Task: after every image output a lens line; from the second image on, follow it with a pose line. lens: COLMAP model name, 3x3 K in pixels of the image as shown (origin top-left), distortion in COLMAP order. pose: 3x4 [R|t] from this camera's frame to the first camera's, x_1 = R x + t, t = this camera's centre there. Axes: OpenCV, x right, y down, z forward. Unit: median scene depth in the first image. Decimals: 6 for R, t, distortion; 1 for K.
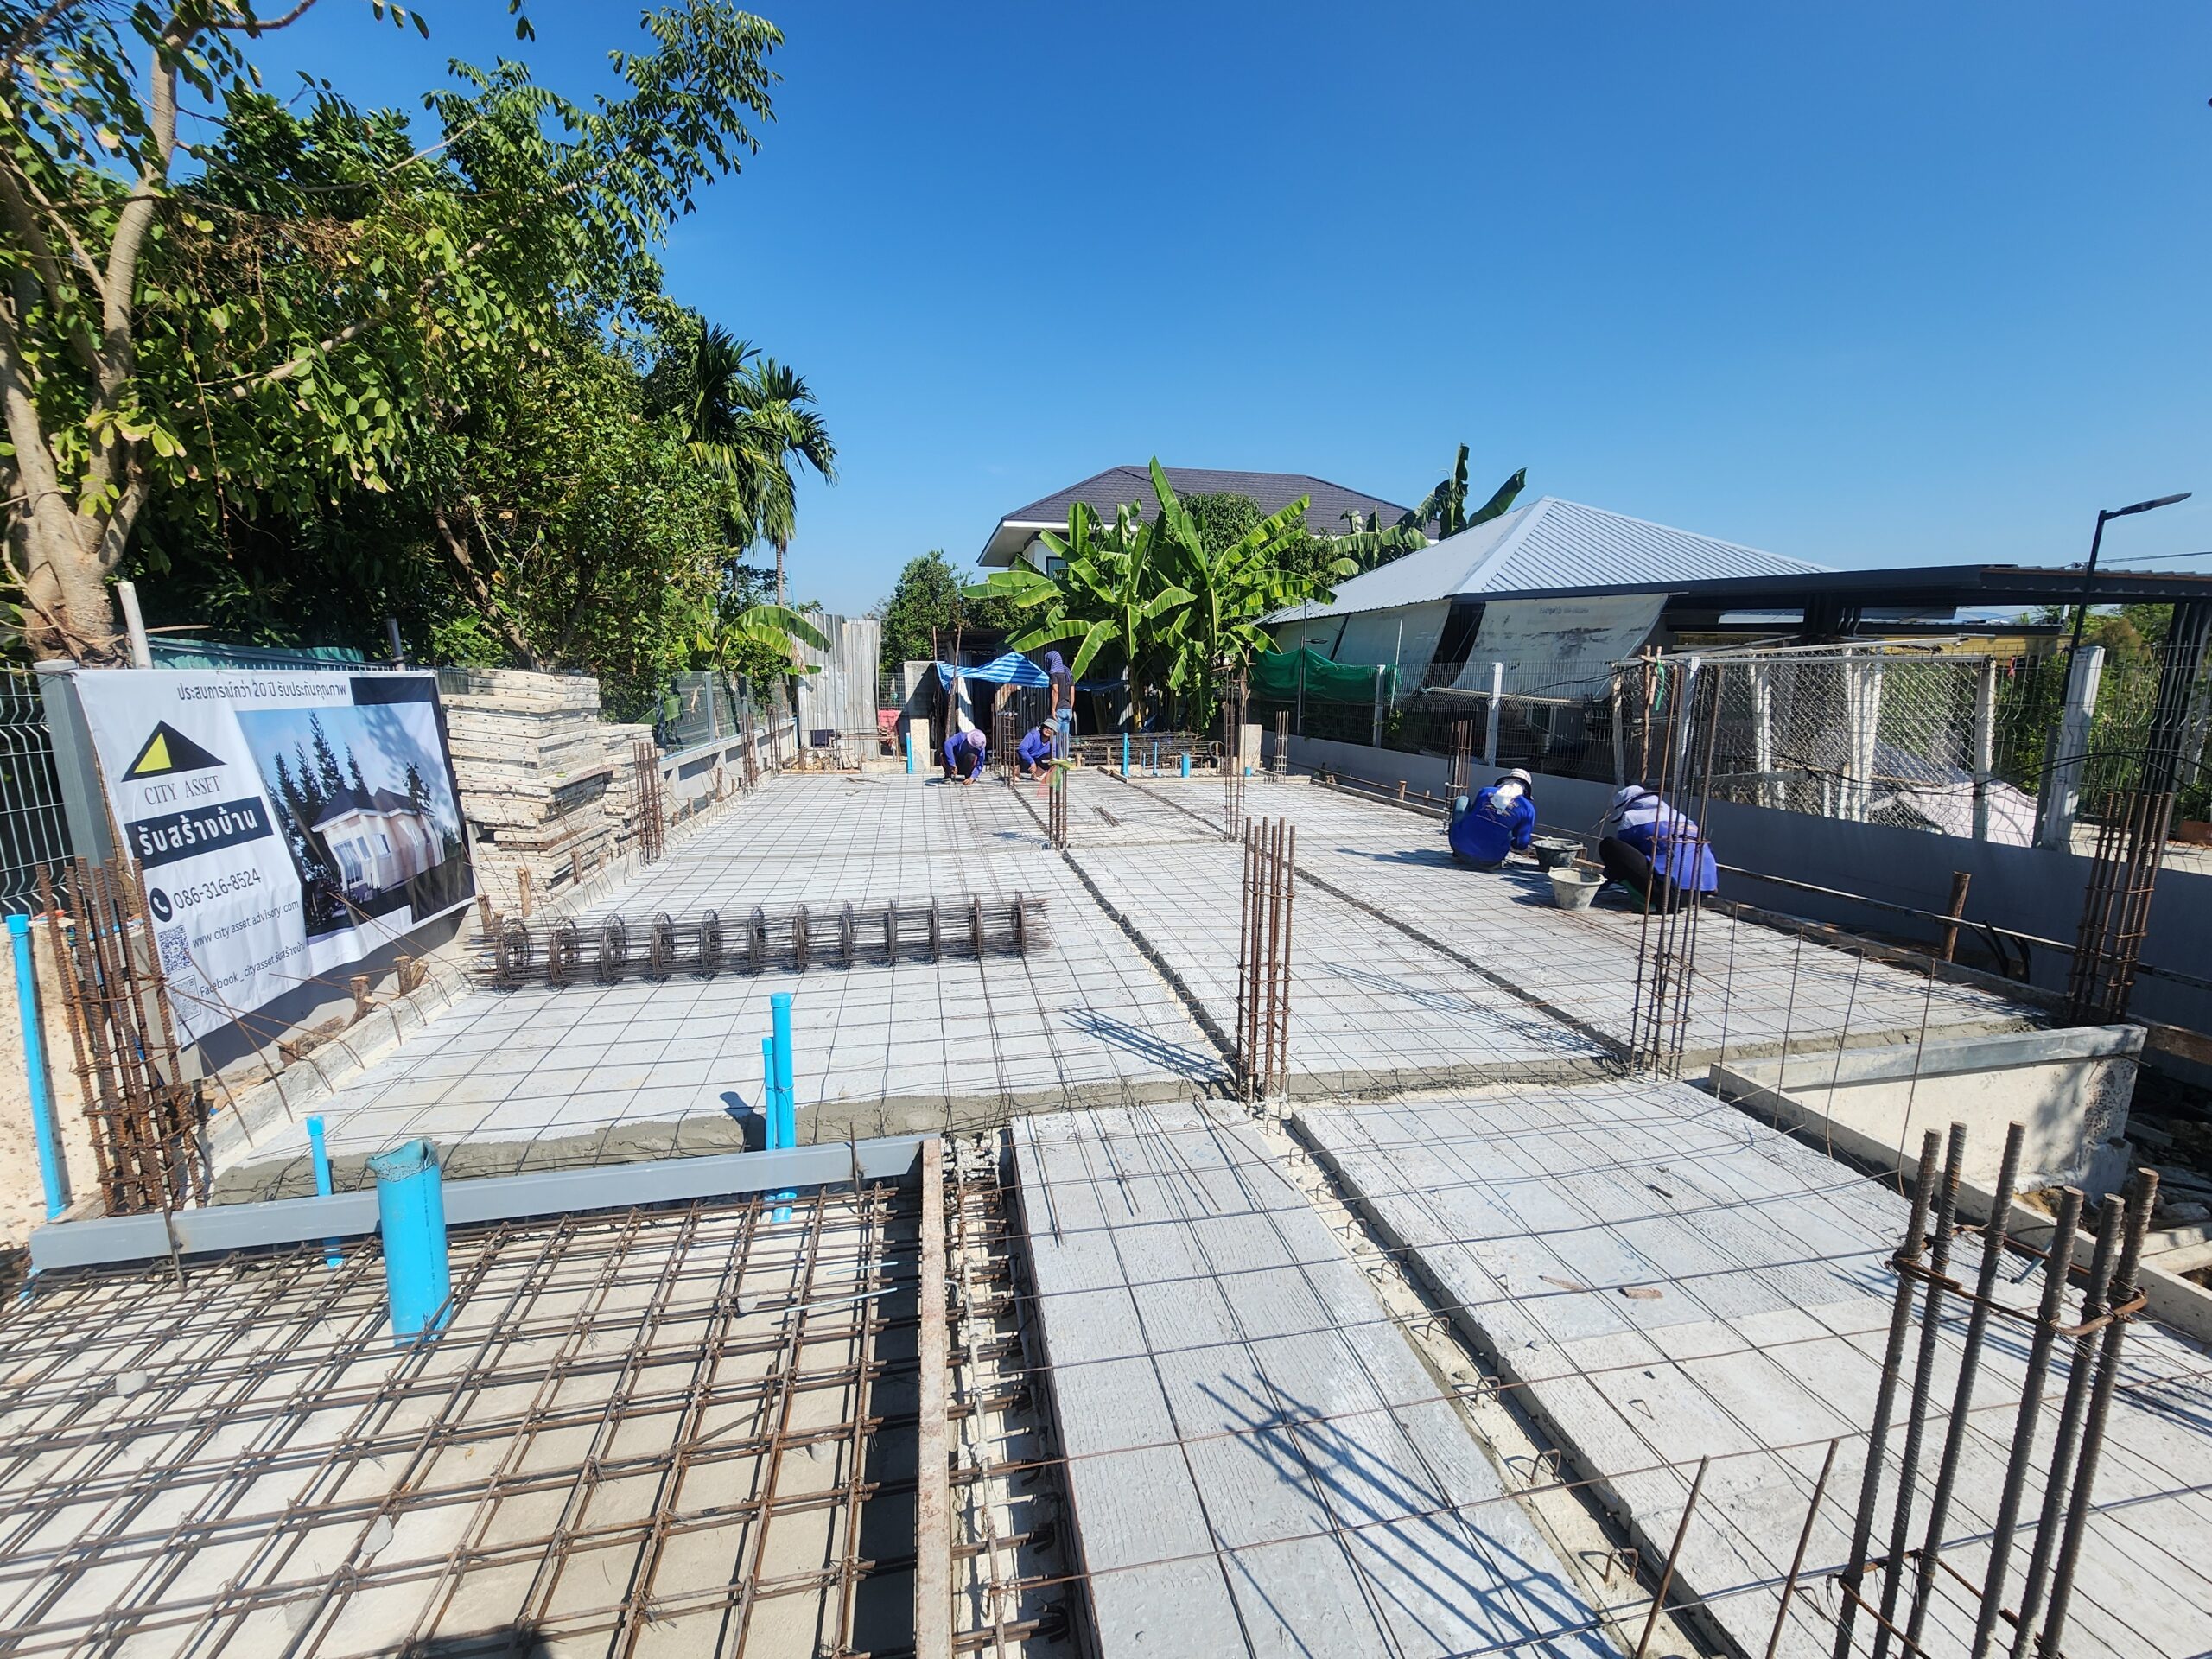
lens RADIAL K [[906.6, 0, 1106.0], [0, 906.6, 829.5], [0, 0, 1]] dist [-0.002949, 0.002790]
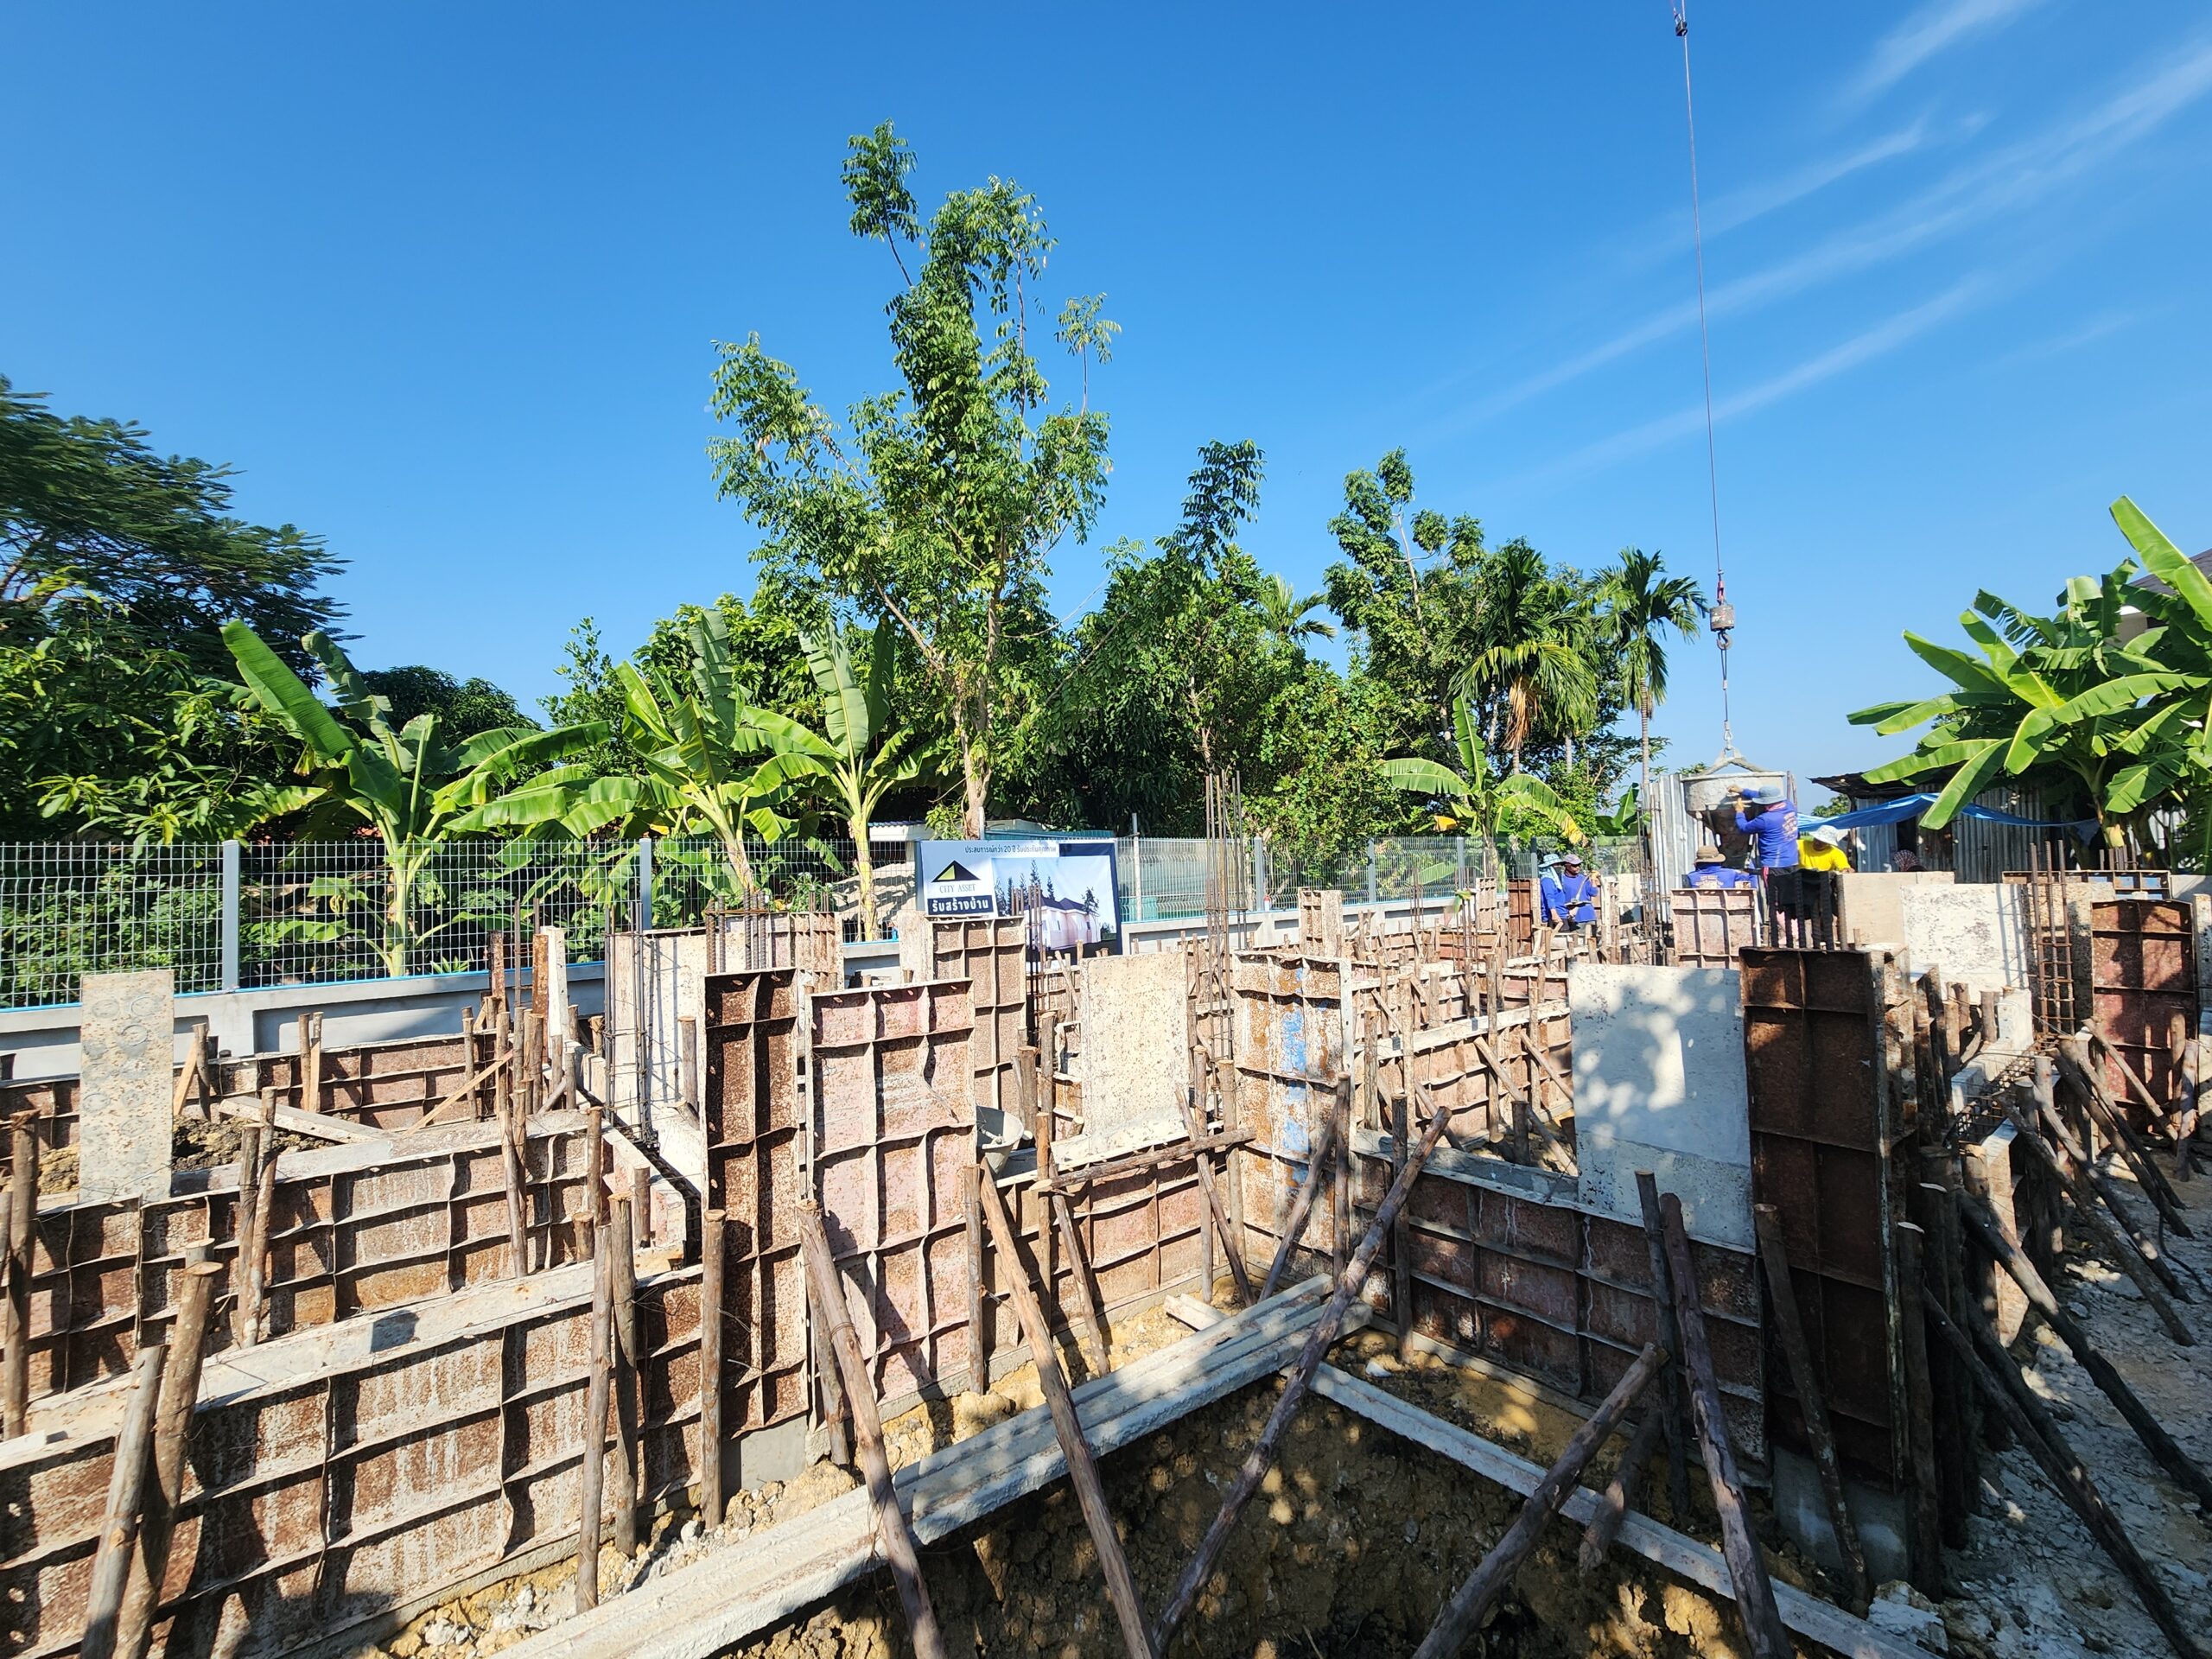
lens RADIAL K [[906.6, 0, 1106.0], [0, 906.6, 829.5], [0, 0, 1]] dist [-0.002949, 0.002790]
pose [[0.456886, -0.056716, -0.887715, 1.091928], [-0.117771, 0.985323, -0.123567, 0.044488], [0.881694, 0.161003, 0.443501, 0.194216]]
